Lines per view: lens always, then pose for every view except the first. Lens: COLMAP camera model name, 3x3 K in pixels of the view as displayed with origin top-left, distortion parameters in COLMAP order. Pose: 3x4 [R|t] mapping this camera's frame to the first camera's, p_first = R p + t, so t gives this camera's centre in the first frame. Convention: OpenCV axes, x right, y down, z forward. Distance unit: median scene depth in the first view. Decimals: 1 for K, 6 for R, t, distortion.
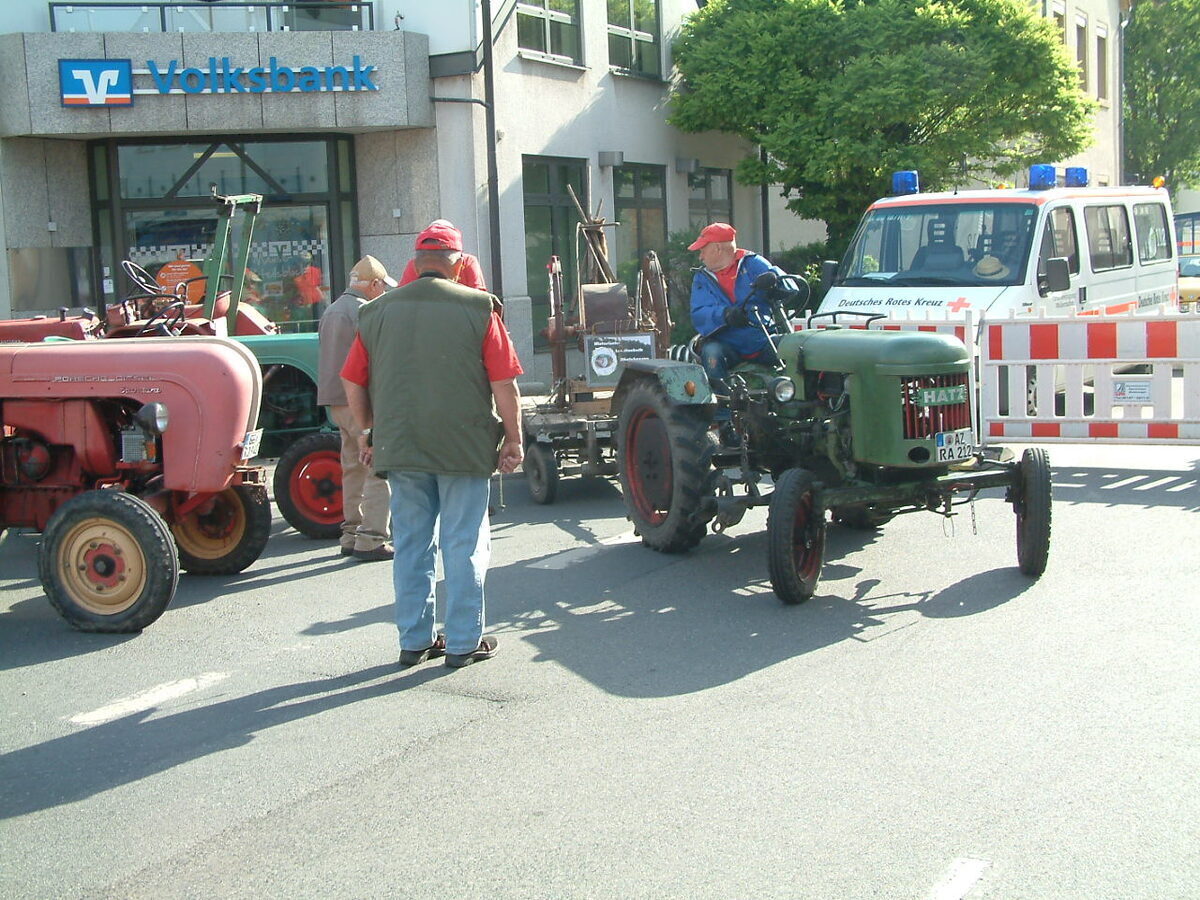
lens RADIAL K [[1516.3, 0, 601.0], [0, 1516.3, 425.2], [0, 0, 1]] dist [-0.166422, 0.443349]
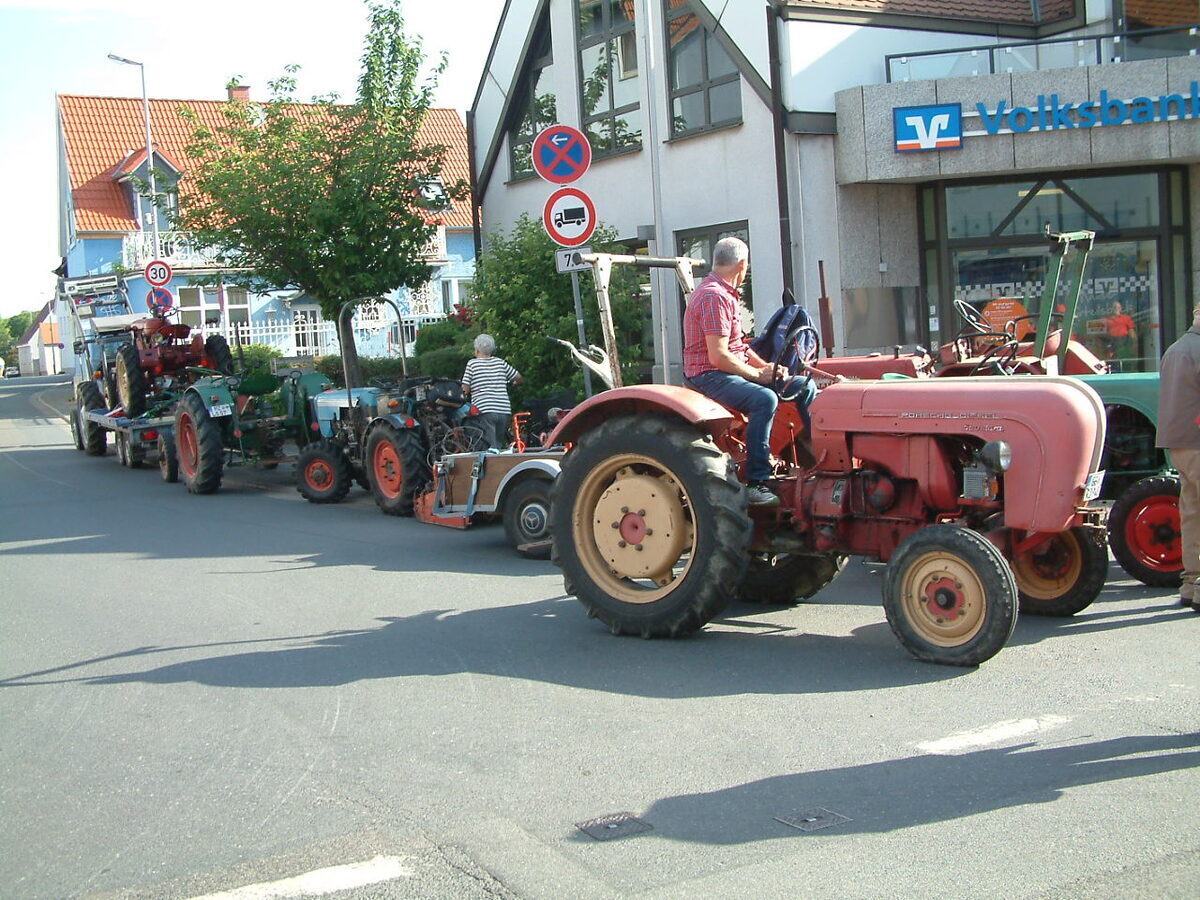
lens RADIAL K [[1516.3, 0, 601.0], [0, 1516.3, 425.2], [0, 0, 1]] dist [-0.166422, 0.443349]
pose [[0.863776, 0.023672, -0.503320, -0.010087], [-0.036200, 0.999230, -0.015130, -0.000230], [0.502574, 0.031289, 0.863968, -0.004066]]
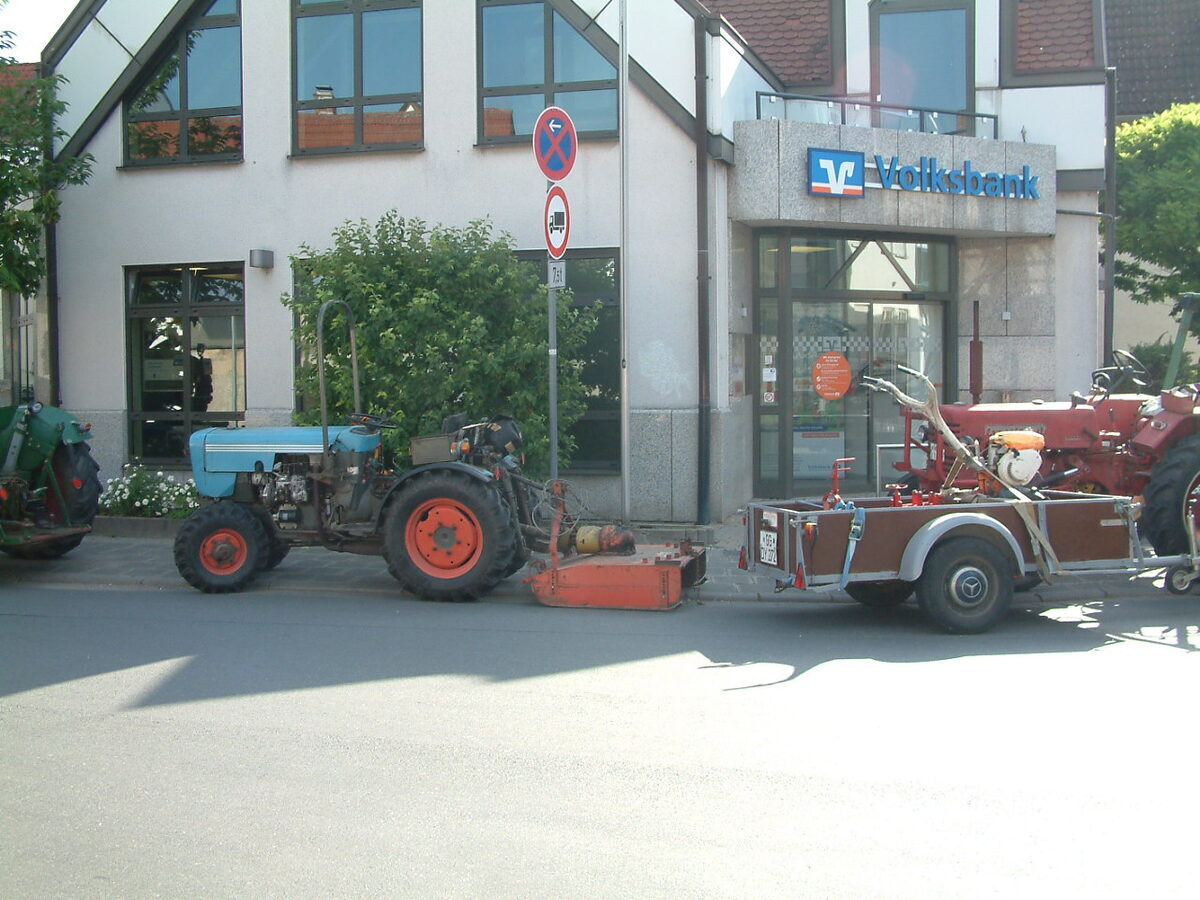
lens RADIAL K [[1516.3, 0, 601.0], [0, 1516.3, 425.2], [0, 0, 1]] dist [-0.166422, 0.443349]
pose [[0.973794, 0.026316, 0.225902, -1.101719], [-0.009228, 0.997037, -0.076370, 0.029702], [-0.227243, 0.072284, 0.971152, 0.094637]]
